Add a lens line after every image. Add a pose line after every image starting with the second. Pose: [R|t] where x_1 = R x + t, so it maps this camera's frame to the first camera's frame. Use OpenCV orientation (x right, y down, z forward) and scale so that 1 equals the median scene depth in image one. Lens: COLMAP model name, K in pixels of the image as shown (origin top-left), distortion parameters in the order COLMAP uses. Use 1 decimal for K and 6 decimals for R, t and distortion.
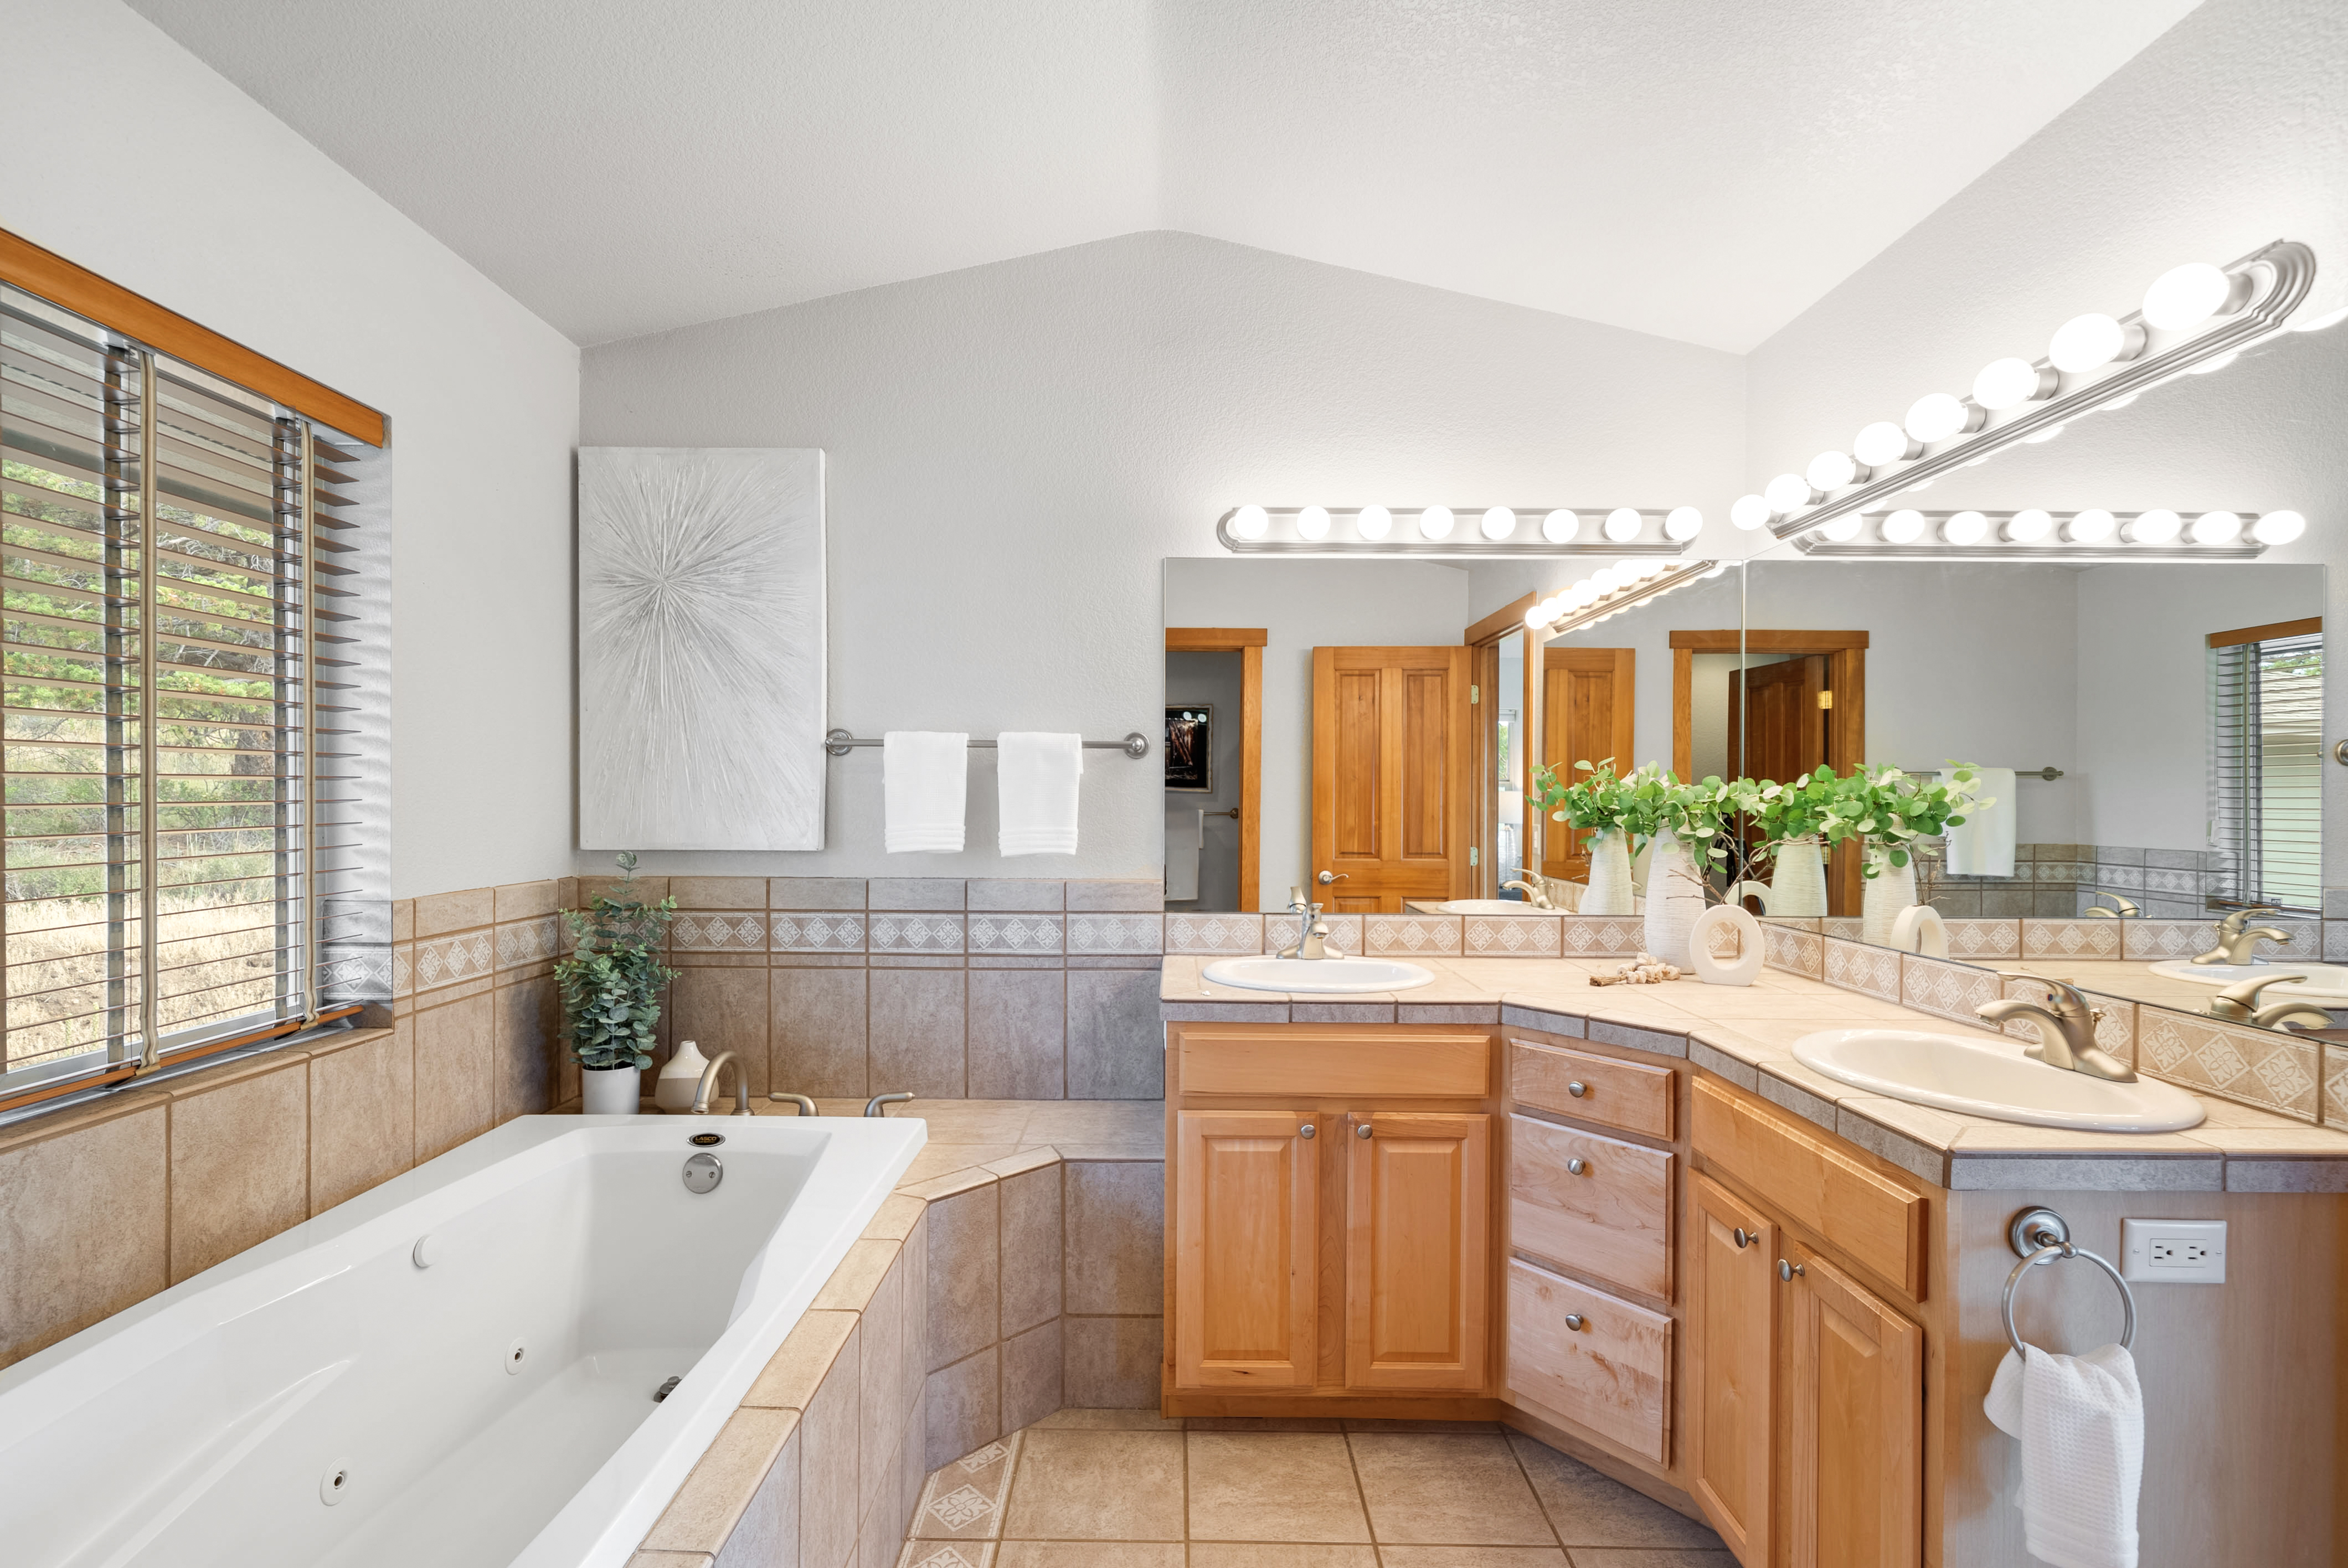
lens RADIAL K [[1044.2, 0, 1165.2], [0, 1044.2, 806.5], [0, 0, 1]] dist [-0.000144, 0.000001]
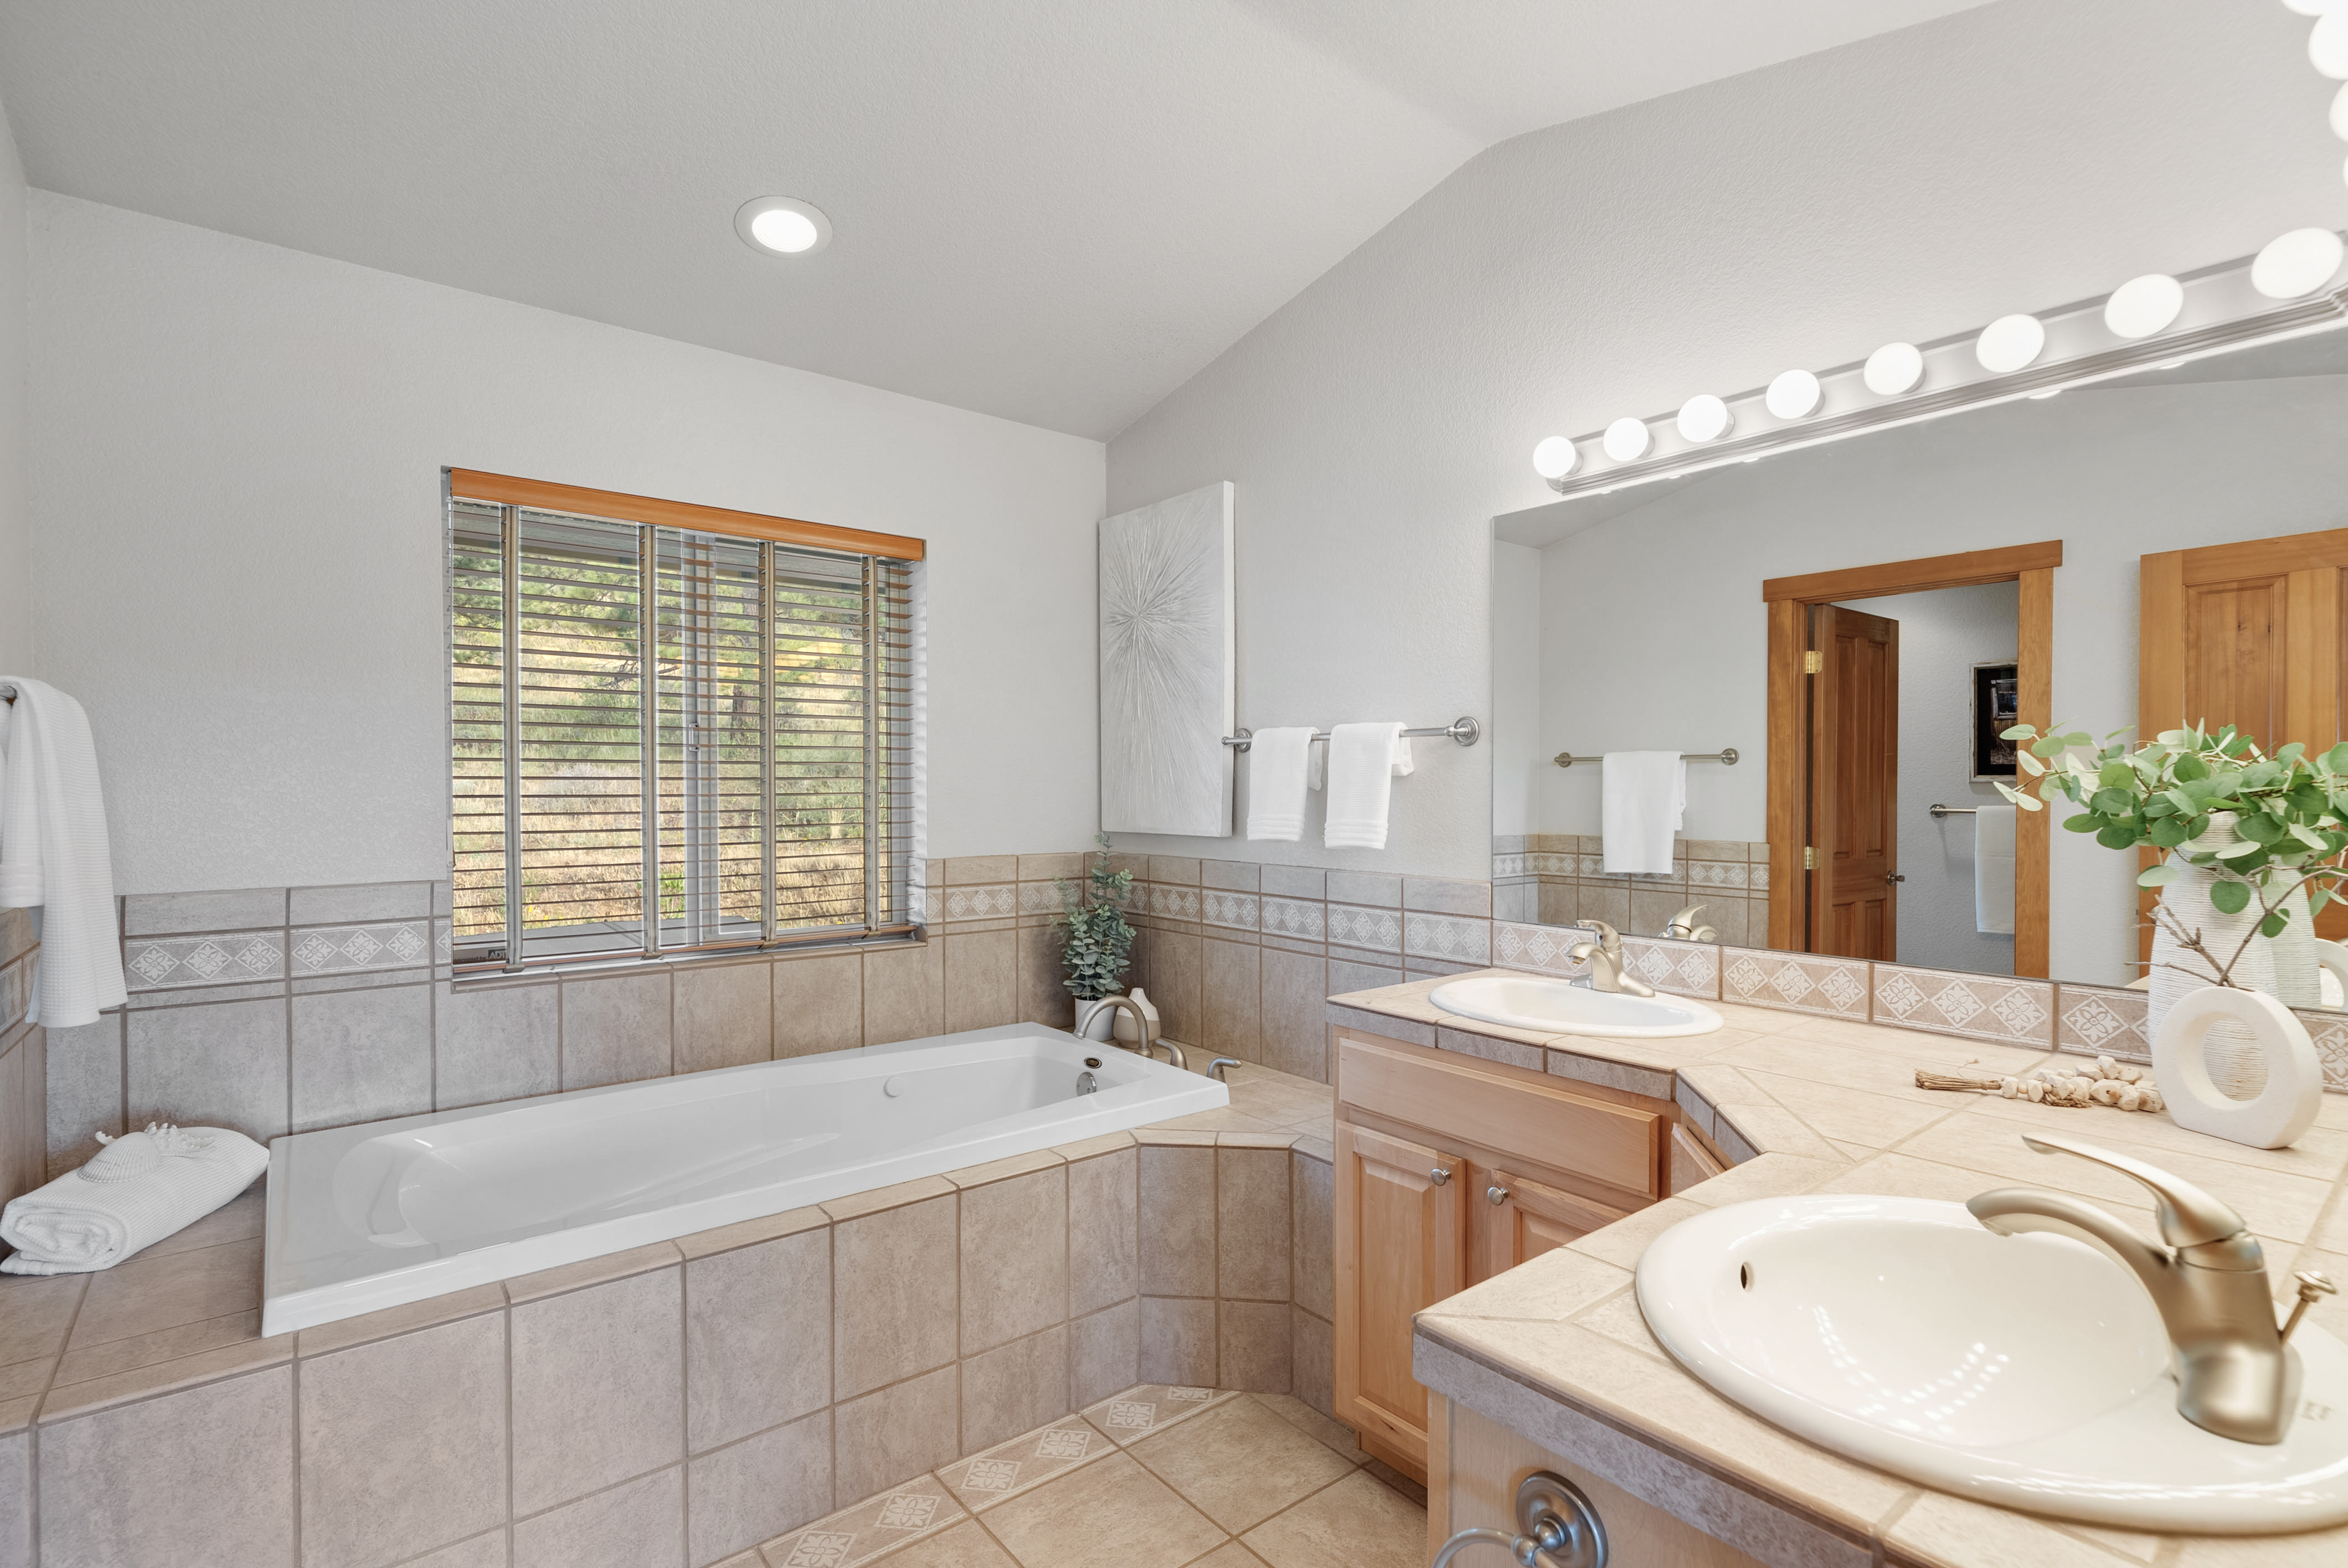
lens RADIAL K [[1067.5, 0, 1127.6], [0, 1067.5, 803.2], [0, 0, 1]] dist [-0.000938, 0.000254]
pose [[0.633329, 0.006192, -0.773858, 0.543795], [-0.004763, 0.999980, 0.004104, 0.001494], [0.773868, 0.001087, 0.633346, 0.205182]]
